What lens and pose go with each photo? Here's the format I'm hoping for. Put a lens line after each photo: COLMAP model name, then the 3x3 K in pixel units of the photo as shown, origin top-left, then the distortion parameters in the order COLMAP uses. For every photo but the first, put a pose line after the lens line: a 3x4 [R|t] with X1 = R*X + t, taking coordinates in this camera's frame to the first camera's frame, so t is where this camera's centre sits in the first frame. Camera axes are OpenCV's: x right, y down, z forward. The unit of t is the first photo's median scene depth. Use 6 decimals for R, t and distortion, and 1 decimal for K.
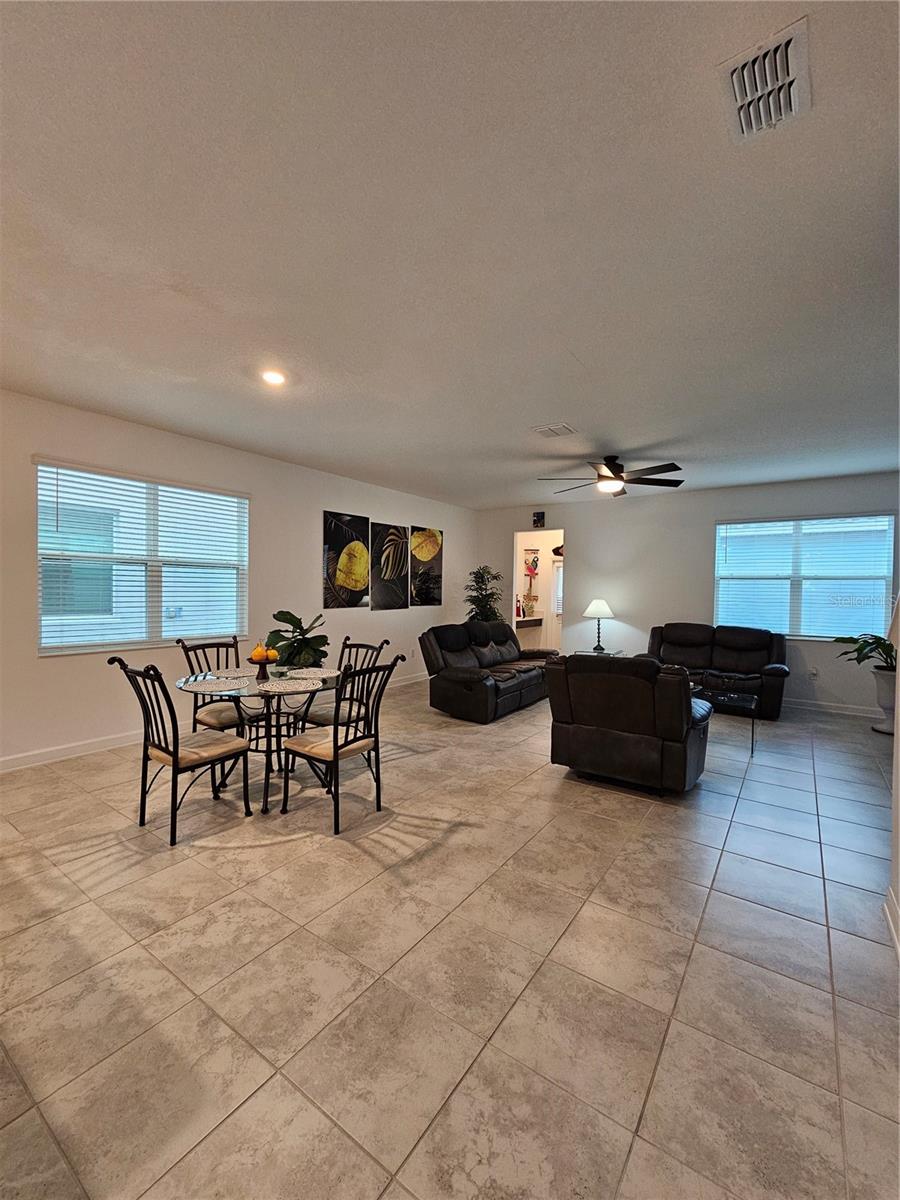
lens RADIAL K [[499.1, 0, 442.3], [0, 499.1, 600.4], [0, 0, 1]] dist [-0.001759, 0.000153]
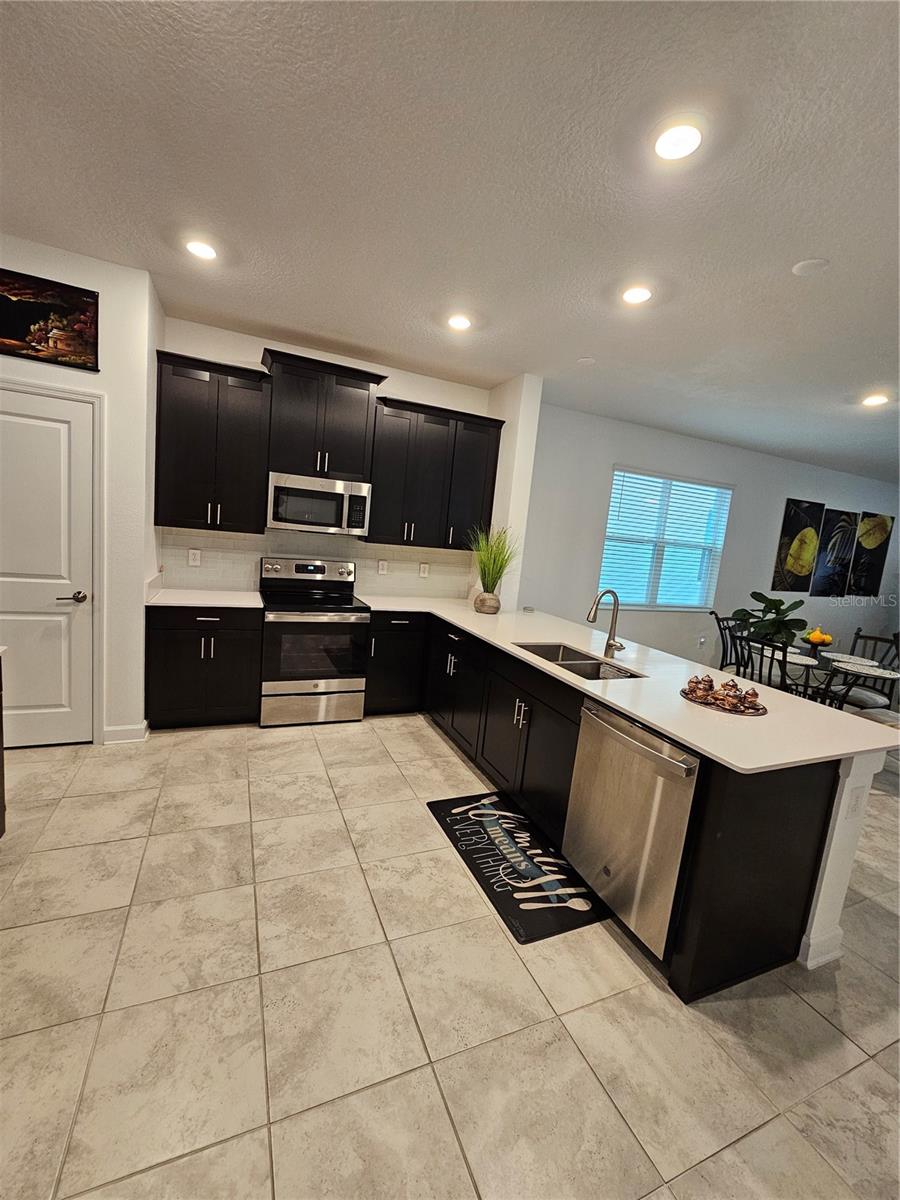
lens RADIAL K [[492.0, 0, 444.5], [0, 492.0, 597.6], [0, 0, 1]] dist [-0.006406, -0.000154]
pose [[0.850377, 0.132035, -0.509338, -0.310614], [-0.090445, 0.990276, 0.105702, -0.017531], [0.518342, -0.043819, 0.854050, -0.272796]]
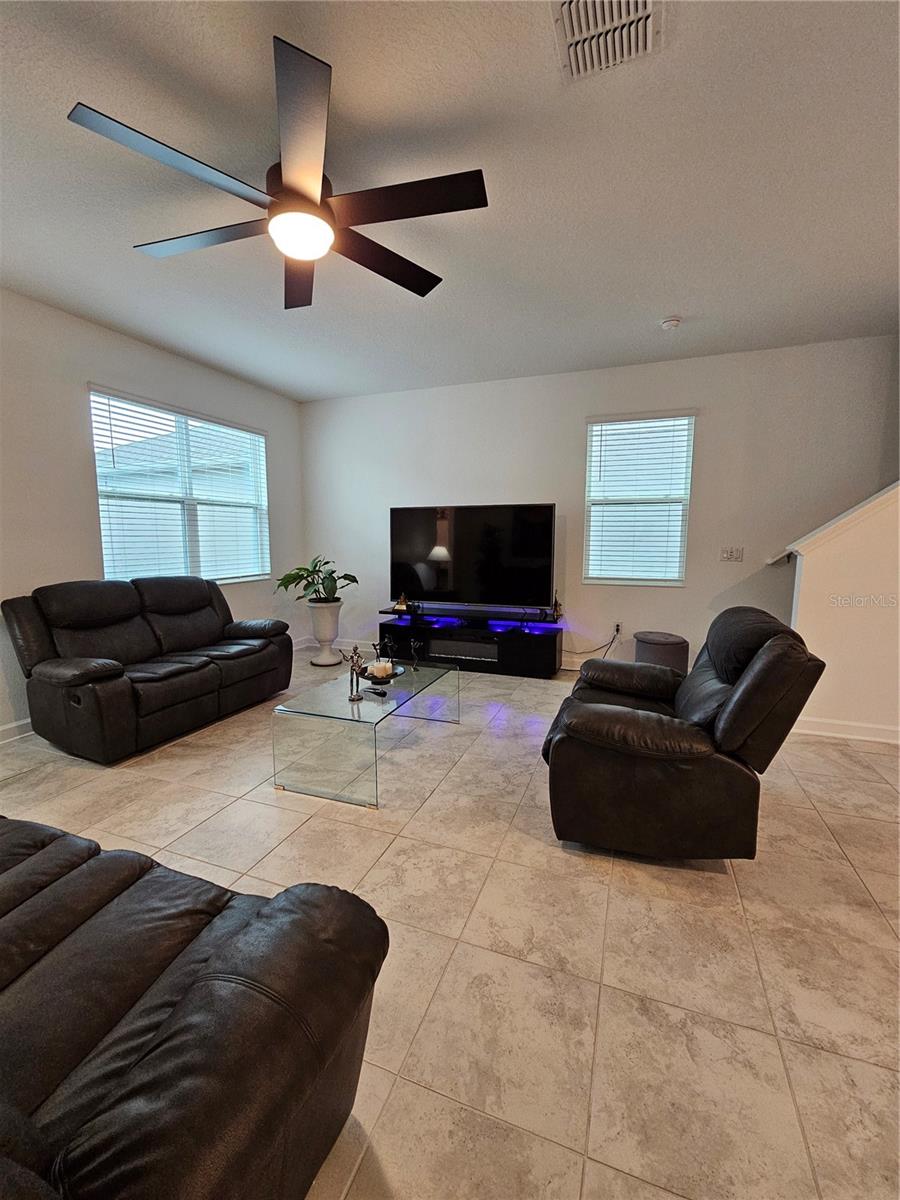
lens RADIAL K [[499.1, 0, 442.3], [0, 499.1, 600.4], [0, 0, 1]] dist [-0.001759, 0.000153]
pose [[-0.244080, -0.137975, 0.959890, -0.091996], [0.015421, 0.989149, 0.146102, -0.003150], [-0.969633, 0.050463, -0.239303, 0.896813]]
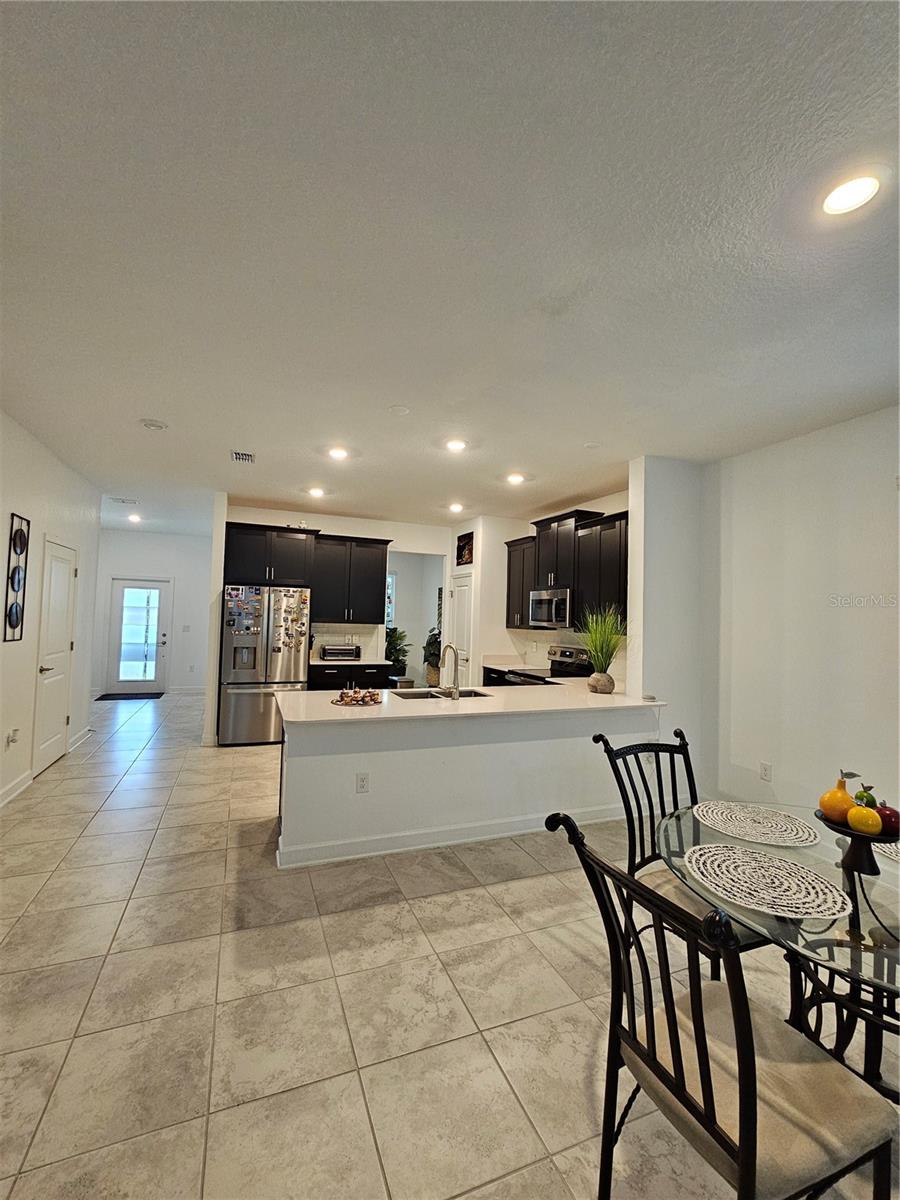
lens RADIAL K [[499.1, 0, 442.3], [0, 499.1, 600.4], [0, 0, 1]] dist [-0.001759, 0.000153]
pose [[-0.539774, -0.065014, -0.839295, 0.124846], [-0.061210, 0.997405, -0.037895, -0.020644], [0.839581, 0.030919, -0.542353, 0.536314]]
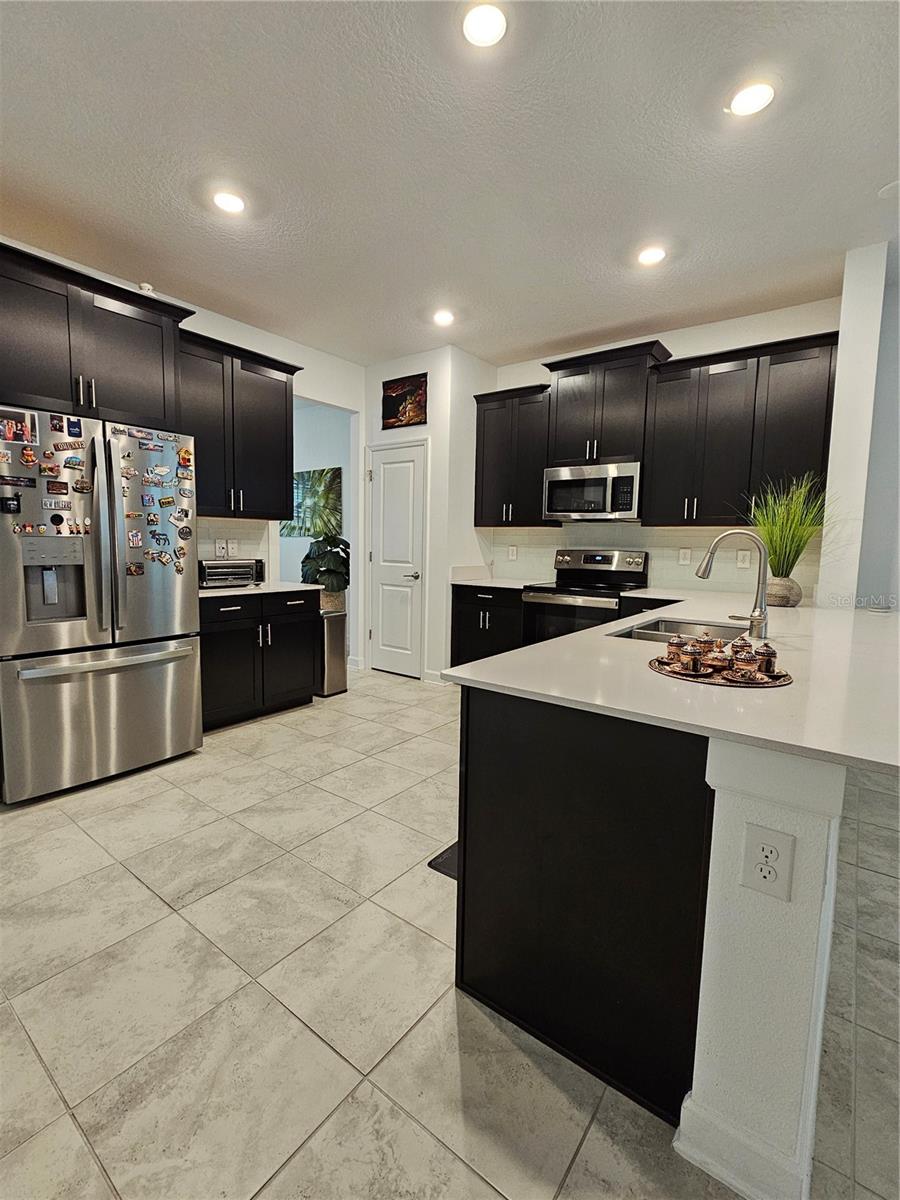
lens RADIAL K [[540.3, 0, 434.7], [0, 540.3, 595.7], [0, 0, 1]] dist [-0.000042, 0.000534]
pose [[-0.046700, 0.077995, -0.995859, -0.064549], [-0.043468, 0.995844, 0.080032, 0.032153], [0.997963, 0.047026, -0.043116, 0.027330]]
